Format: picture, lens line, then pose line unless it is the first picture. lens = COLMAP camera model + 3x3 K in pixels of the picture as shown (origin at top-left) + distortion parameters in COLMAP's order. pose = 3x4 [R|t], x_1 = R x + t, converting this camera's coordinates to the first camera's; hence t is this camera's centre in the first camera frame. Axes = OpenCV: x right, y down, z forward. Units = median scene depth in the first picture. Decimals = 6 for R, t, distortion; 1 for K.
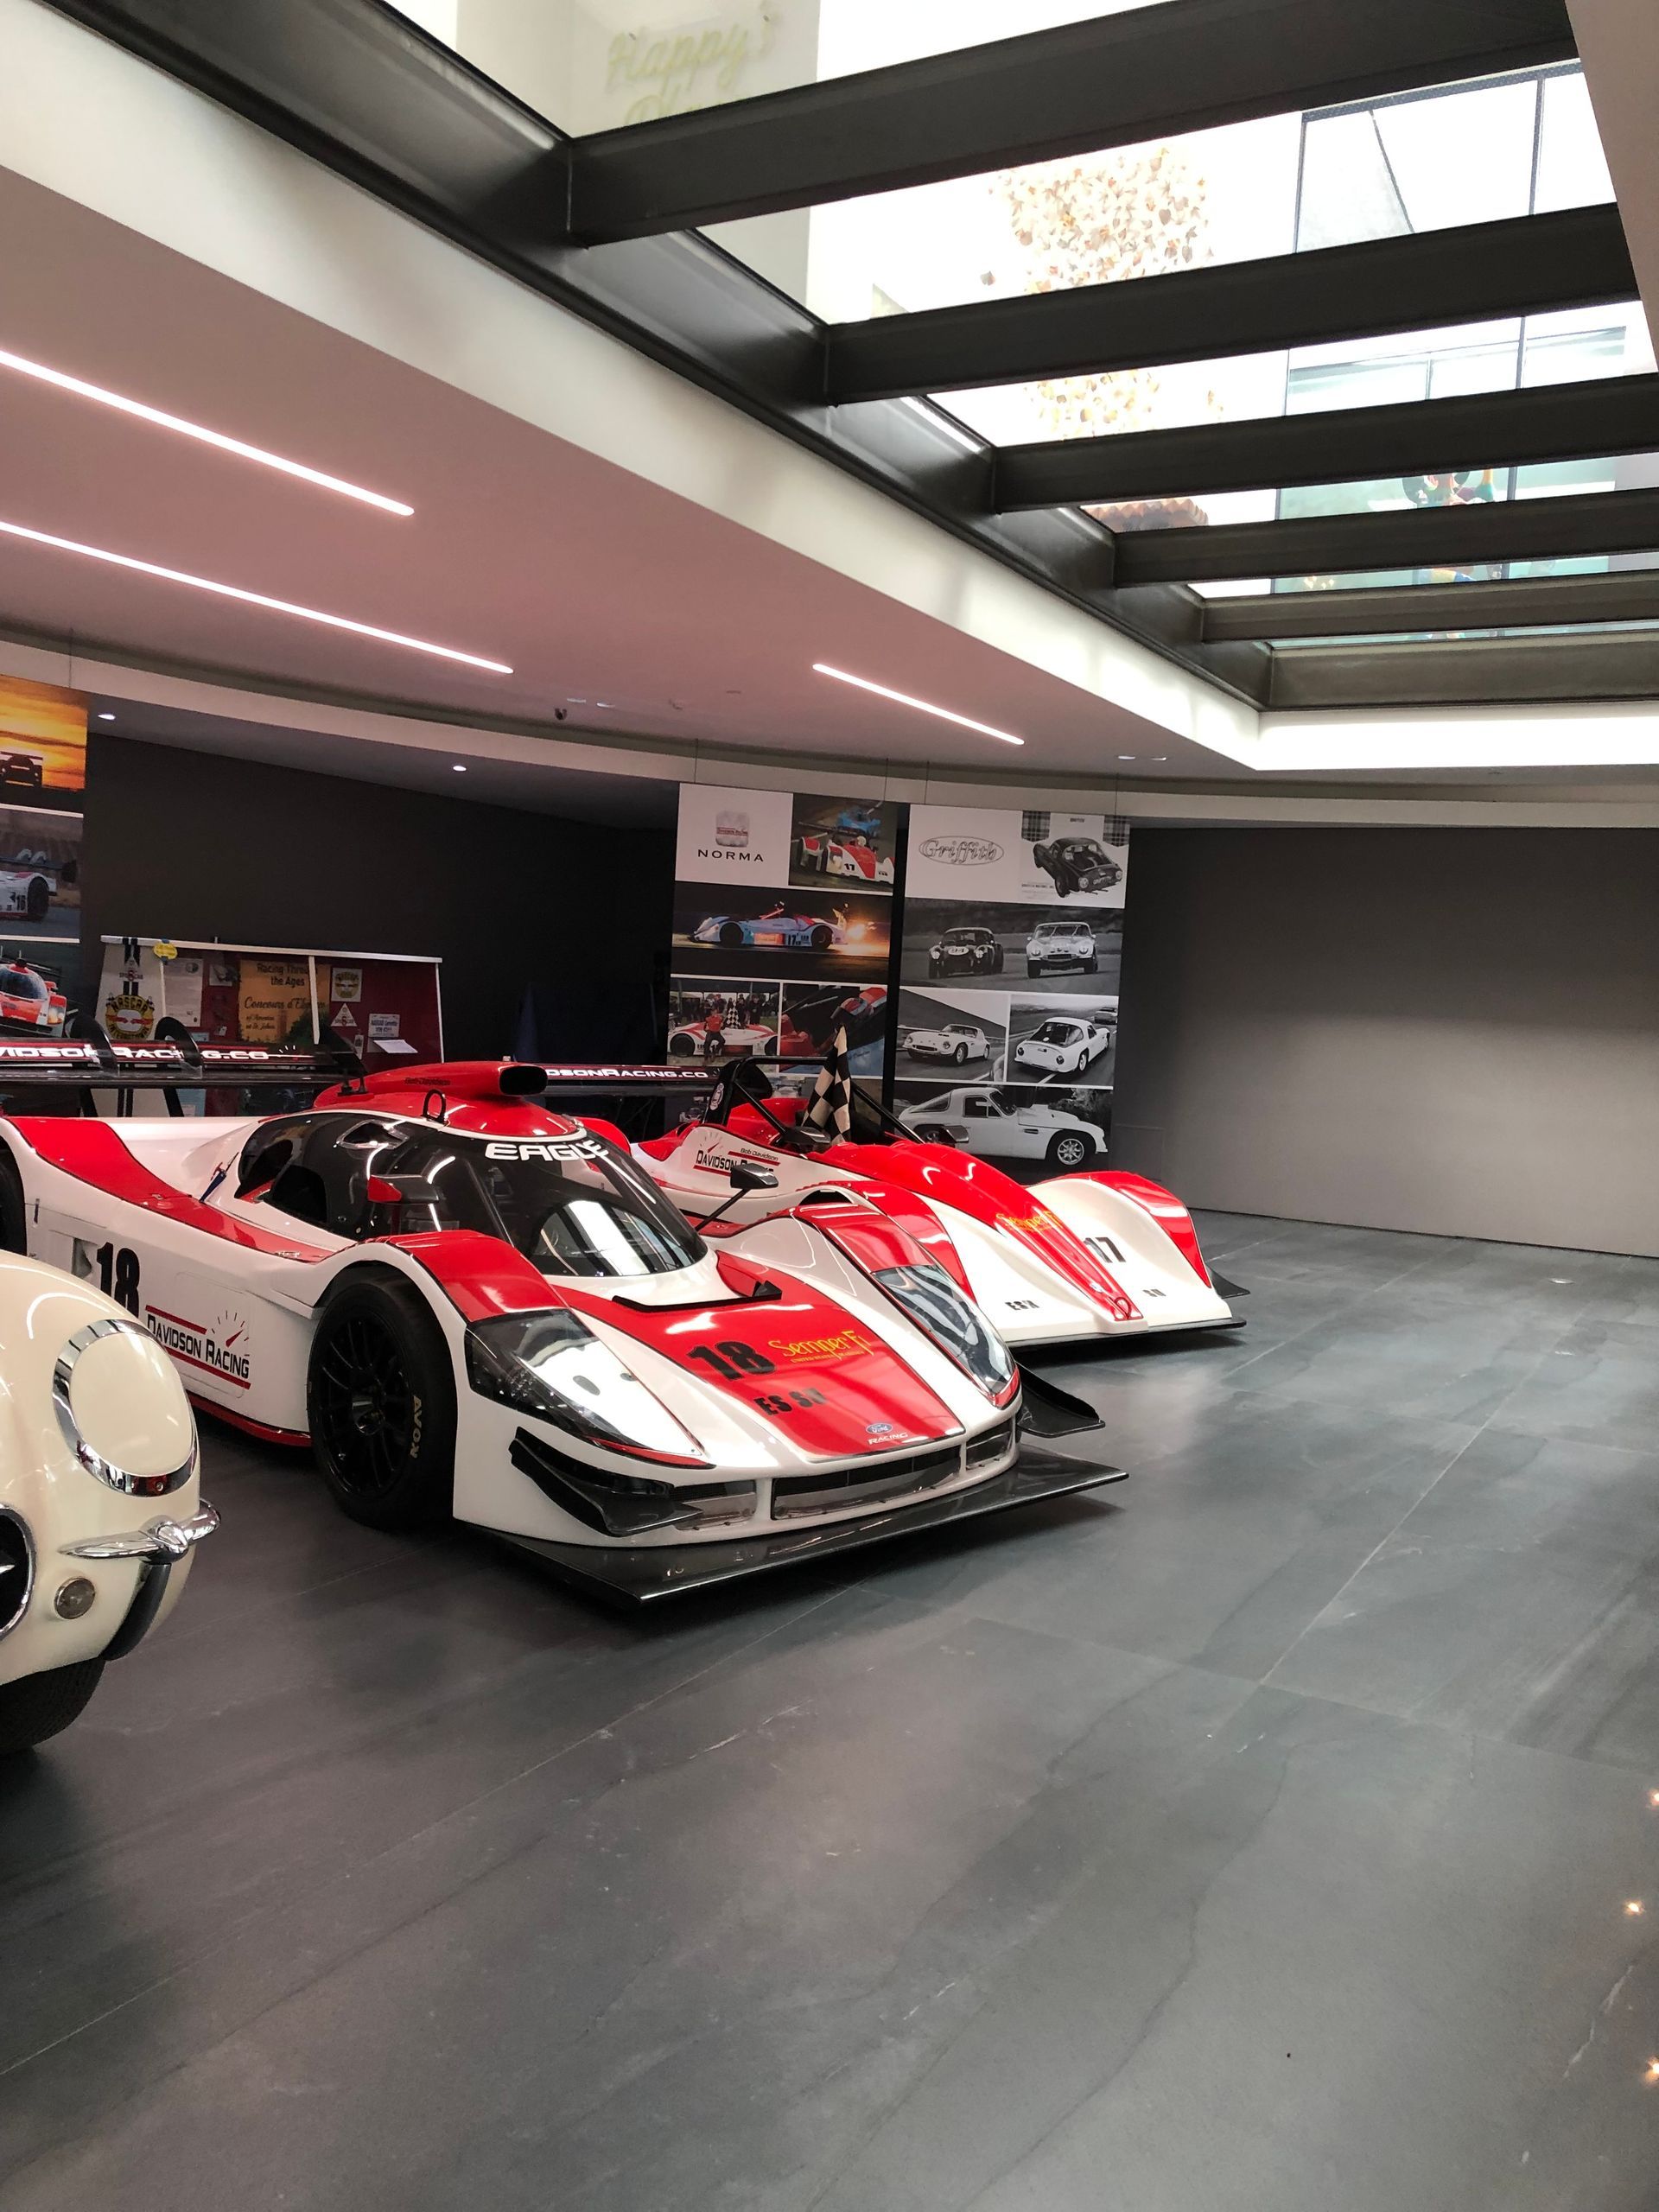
lens RADIAL K [[1802.9, 0, 827.5], [0, 1802.9, 1104.0], [0, 0, 1]] dist [-0.002280, 0.000410]
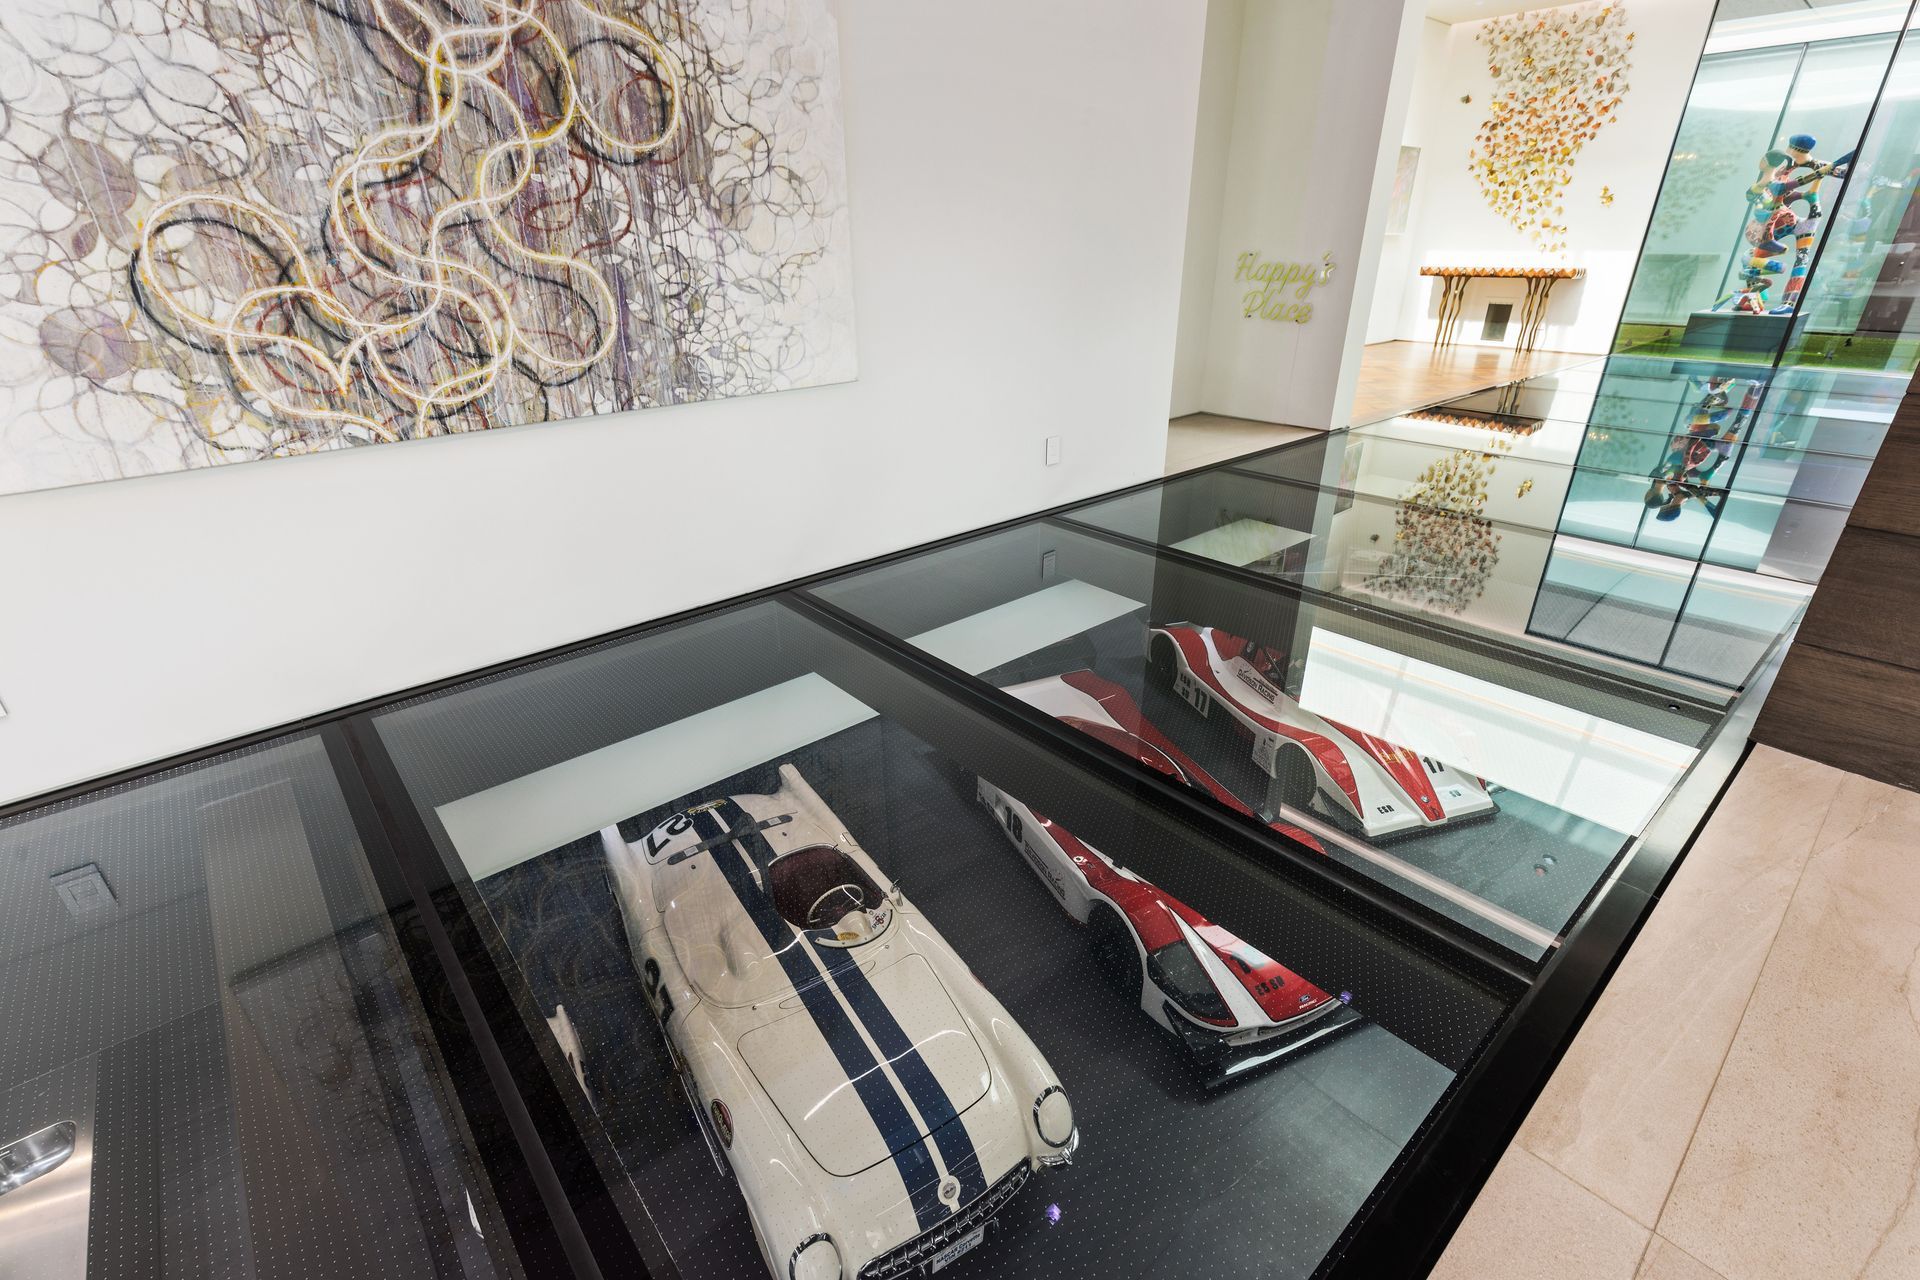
lens RADIAL K [[865.1, 0, 961.9], [0, 865.1, 646.8], [0, 0, 1]] dist [-0.002040, -0.000420]
pose [[0.934166, 0.098159, -0.343073, -0.022866], [0.040227, 0.926324, 0.374573, -0.322533], [0.354565, -0.363714, 0.861392, -0.028473]]
